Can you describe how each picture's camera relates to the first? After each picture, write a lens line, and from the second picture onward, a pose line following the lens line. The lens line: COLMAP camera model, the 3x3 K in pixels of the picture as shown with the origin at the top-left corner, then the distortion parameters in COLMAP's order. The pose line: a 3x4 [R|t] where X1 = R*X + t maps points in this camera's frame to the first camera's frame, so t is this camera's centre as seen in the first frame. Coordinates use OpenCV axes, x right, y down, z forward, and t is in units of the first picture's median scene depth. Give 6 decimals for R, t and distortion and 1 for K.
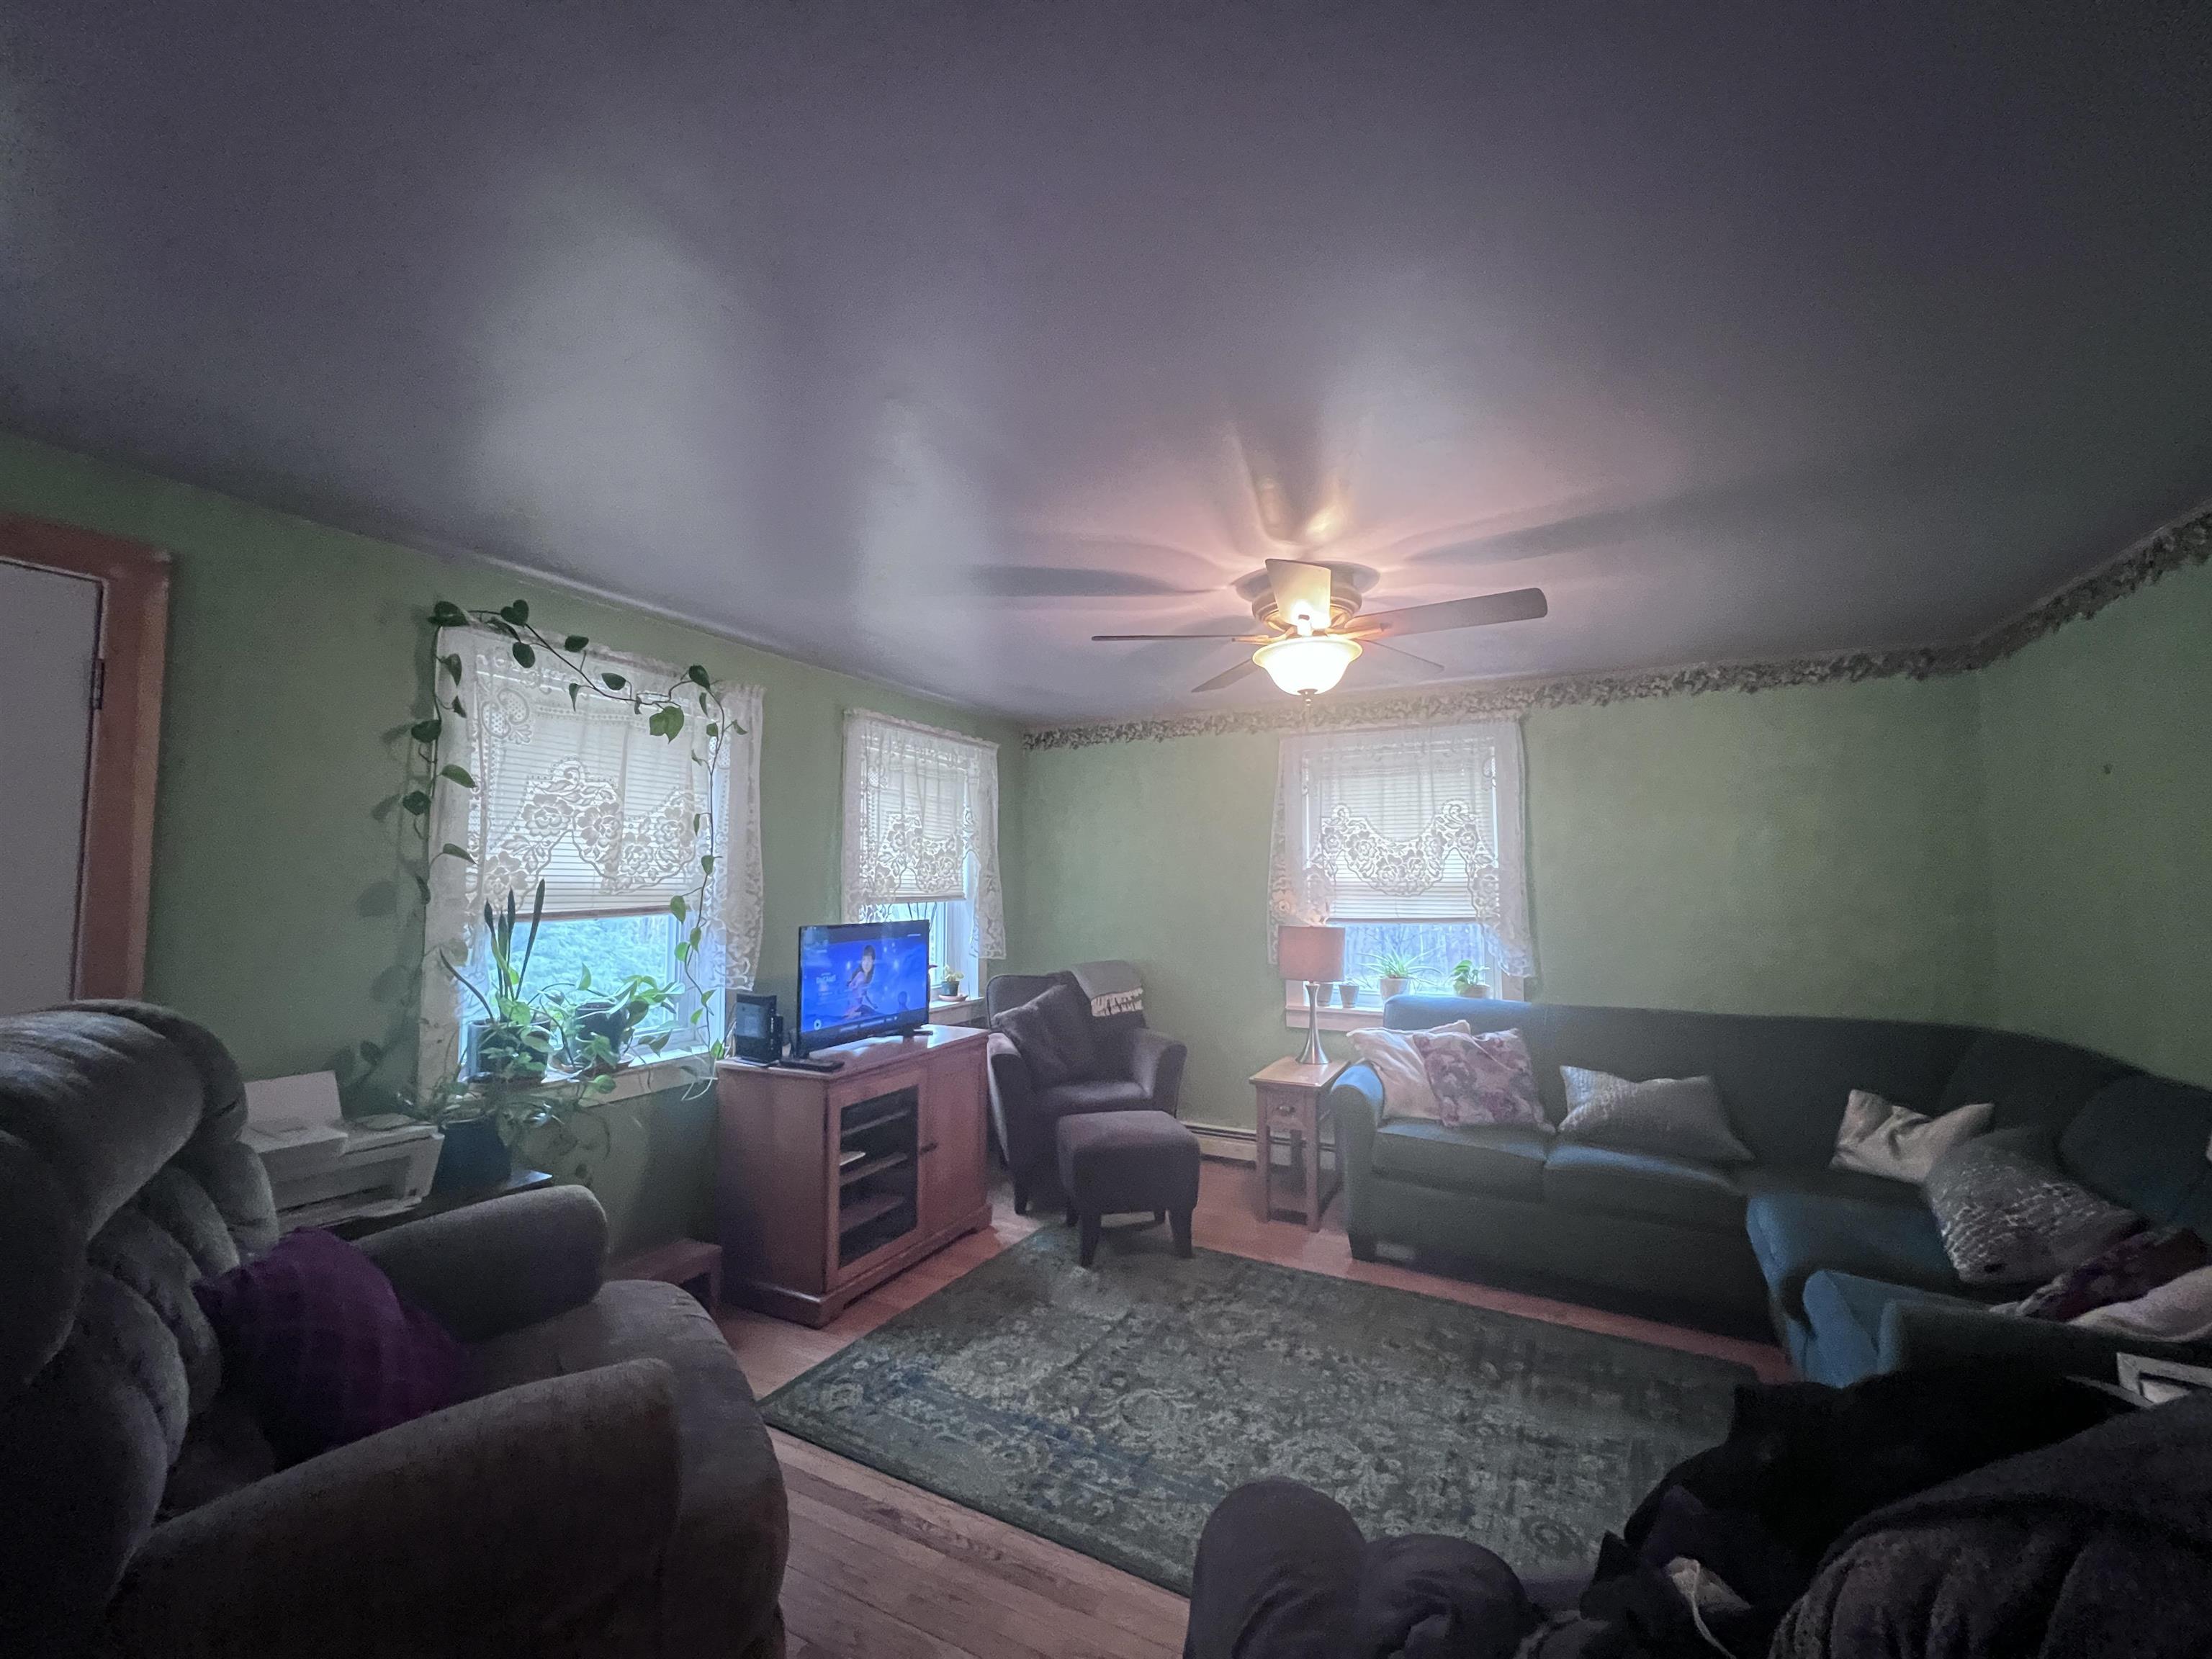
lens RADIAL K [[908.5, 0, 1106.0], [0, 908.5, 829.5], [0, 0, 1]] dist [-0.001319, -0.000118]
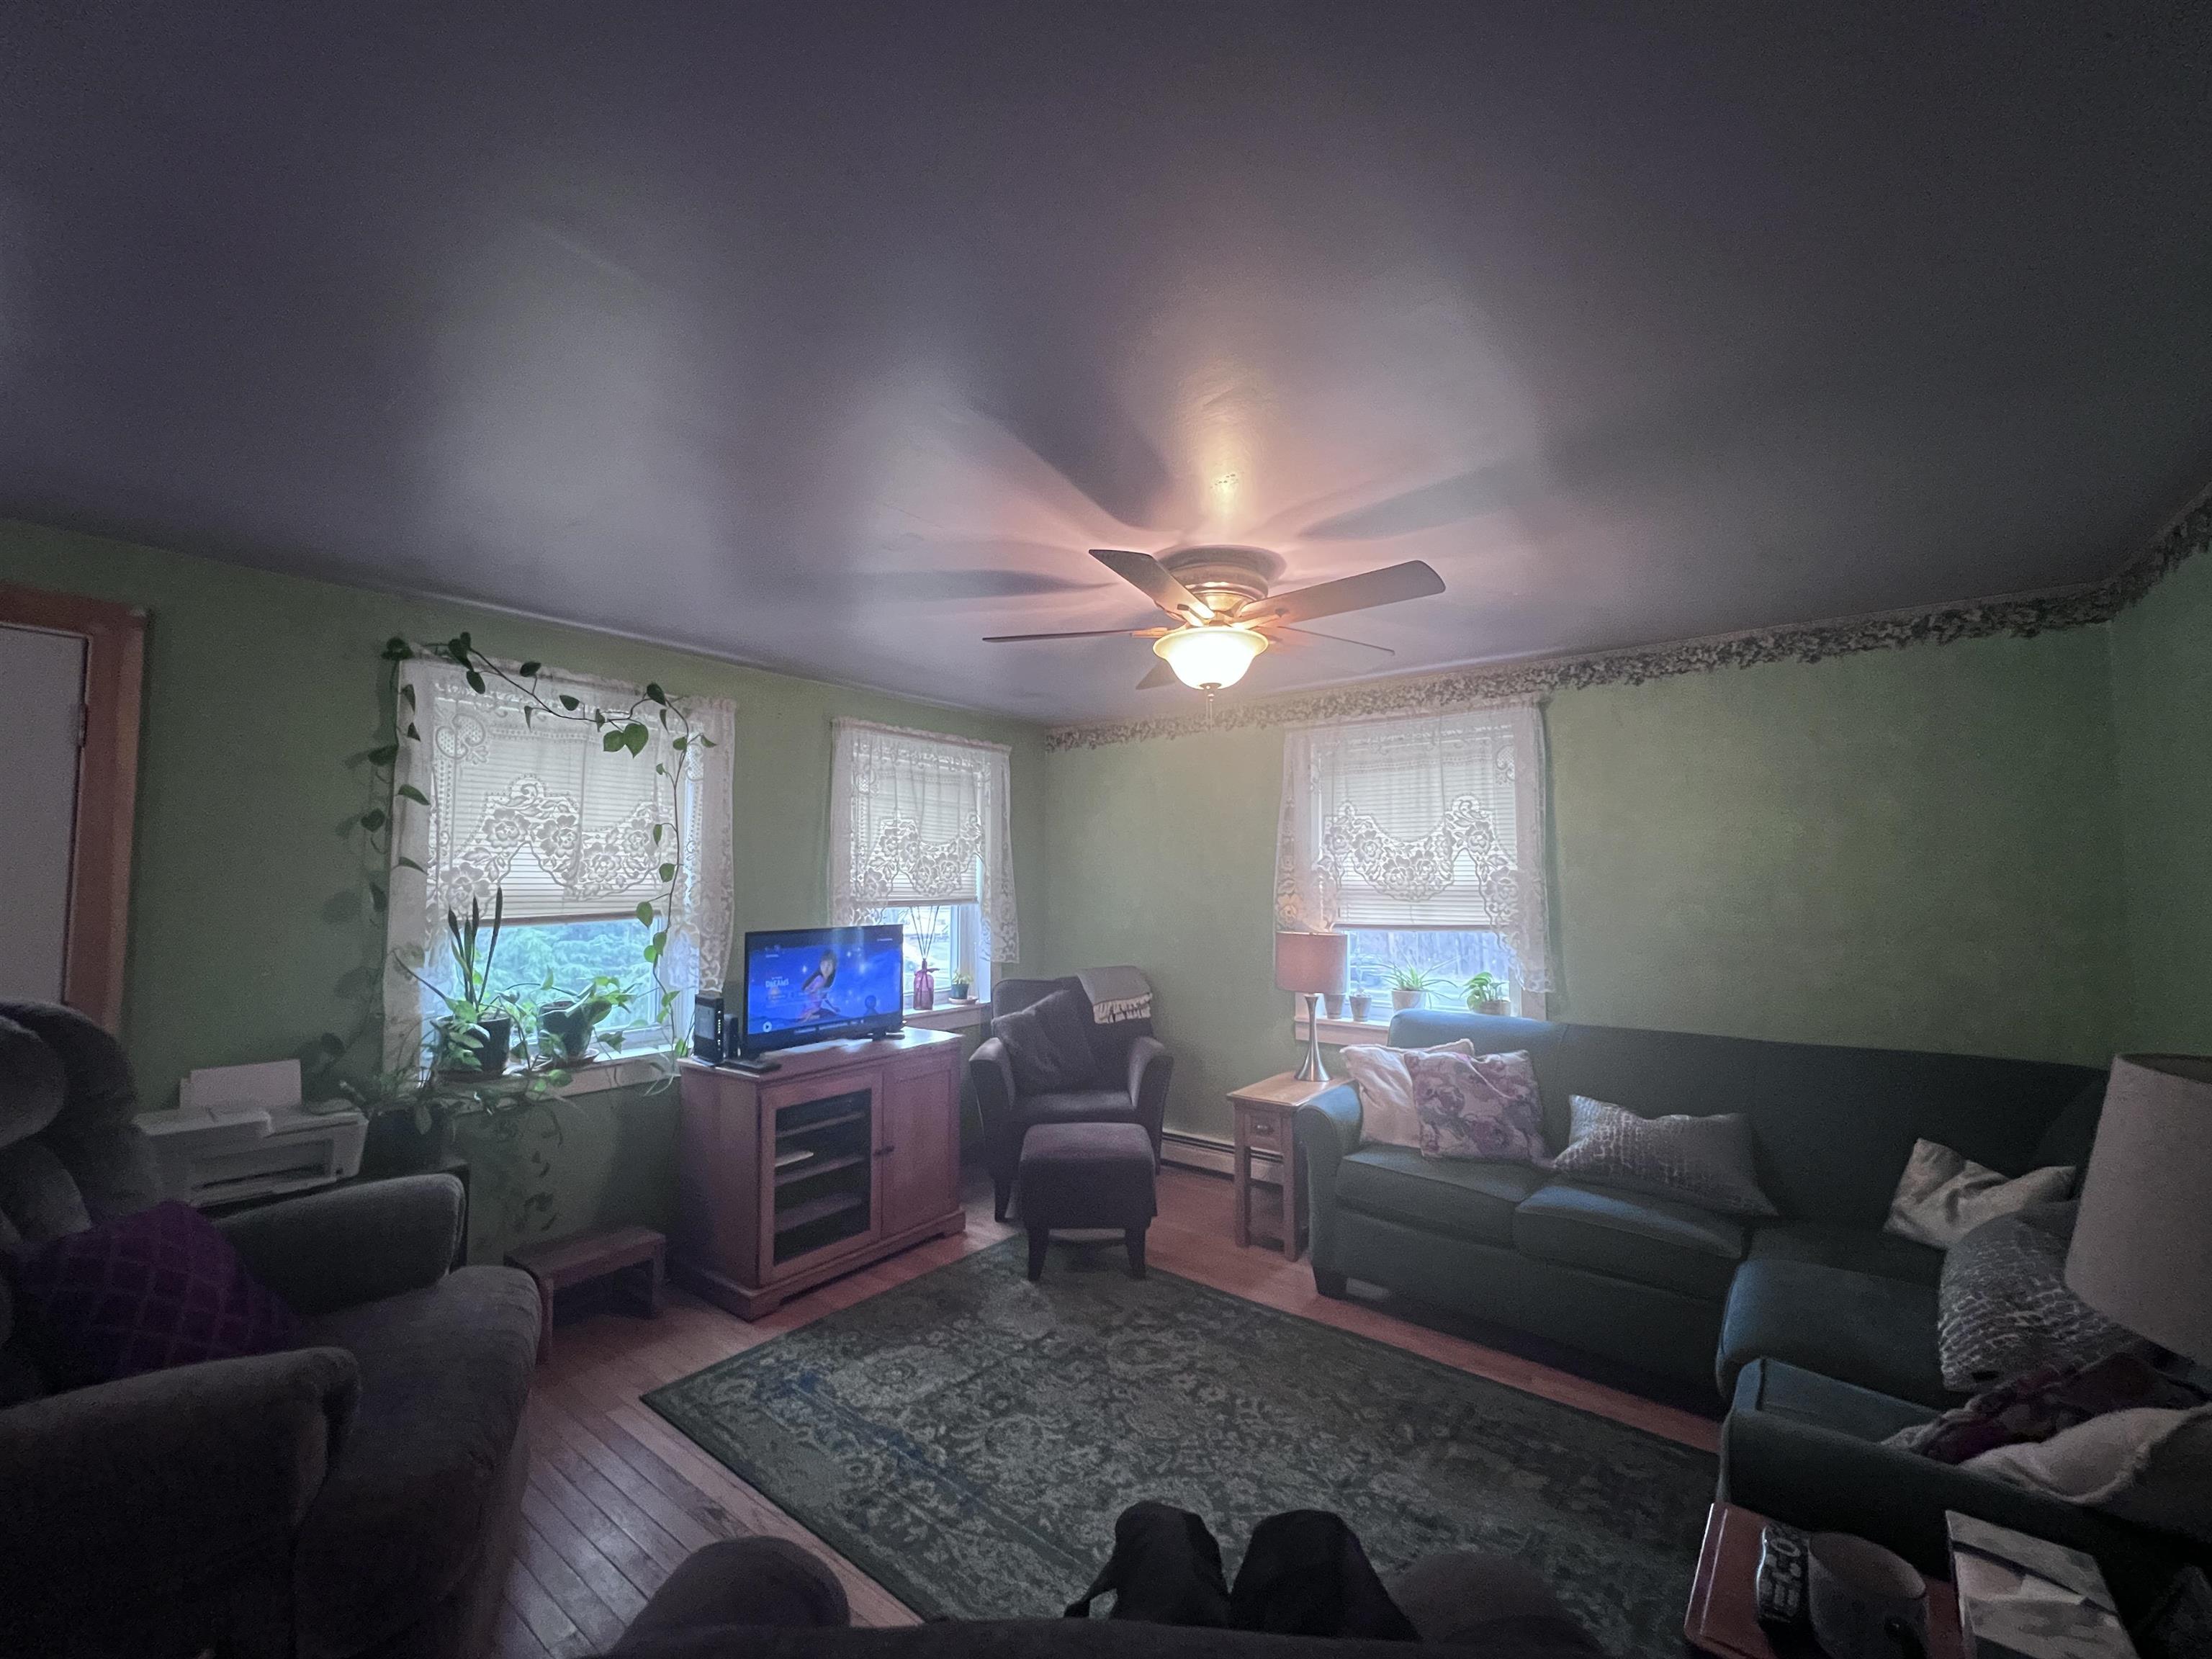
lens RADIAL K [[918.1, 0, 1106.0], [0, 918.1, 829.5], [0, 0, 1]] dist [-0.002275, 0.000362]
pose [[0.983283, -0.012270, -0.181669, 0.262938], [0.013089, 0.999909, 0.003311, -0.007930], [0.181612, -0.005633, 0.983354, 0.048104]]
